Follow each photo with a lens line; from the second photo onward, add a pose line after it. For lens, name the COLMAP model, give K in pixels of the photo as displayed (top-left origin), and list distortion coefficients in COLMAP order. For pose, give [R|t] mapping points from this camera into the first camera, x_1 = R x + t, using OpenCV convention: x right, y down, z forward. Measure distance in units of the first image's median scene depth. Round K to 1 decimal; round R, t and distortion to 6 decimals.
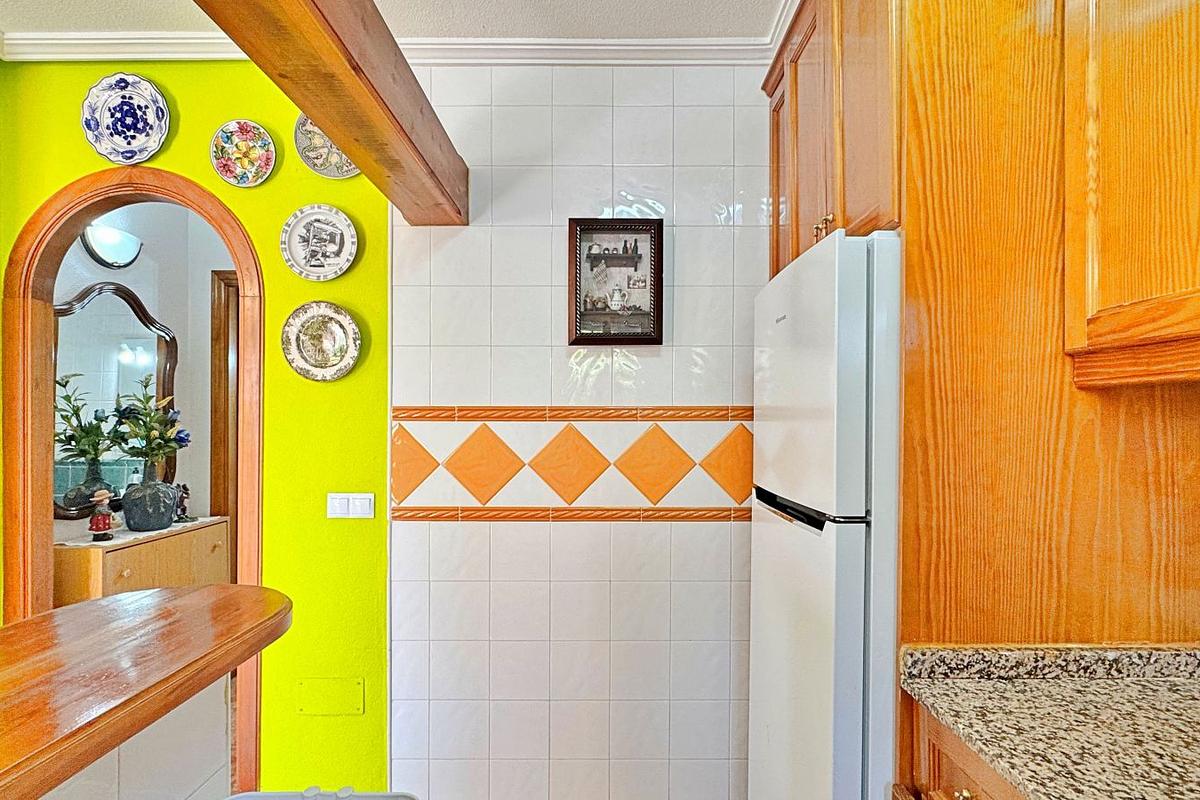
lens RADIAL K [[568.1, 0, 605.8], [0, 568.1, 404.6], [0, 0, 1]] dist [-0.001697, 0.000405]
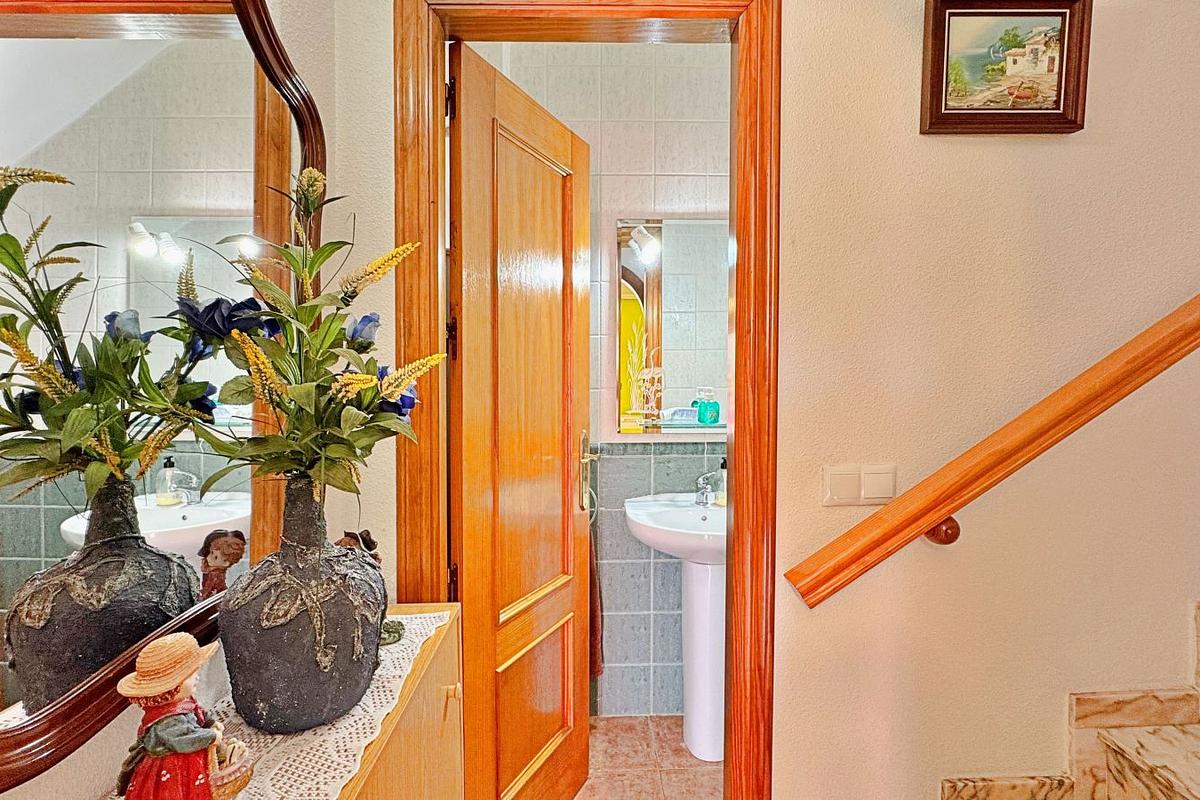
lens RADIAL K [[568.1, 0, 596.7], [0, 568.1, 396.8], [0, 0, 1]] dist [-0.001697, 0.000405]
pose [[0.999731, -0.002885, 0.023028, -0.665017], [0.002268, 0.999640, 0.026740, 0.048550], [-0.023097, -0.026680, 0.999377, 0.710120]]
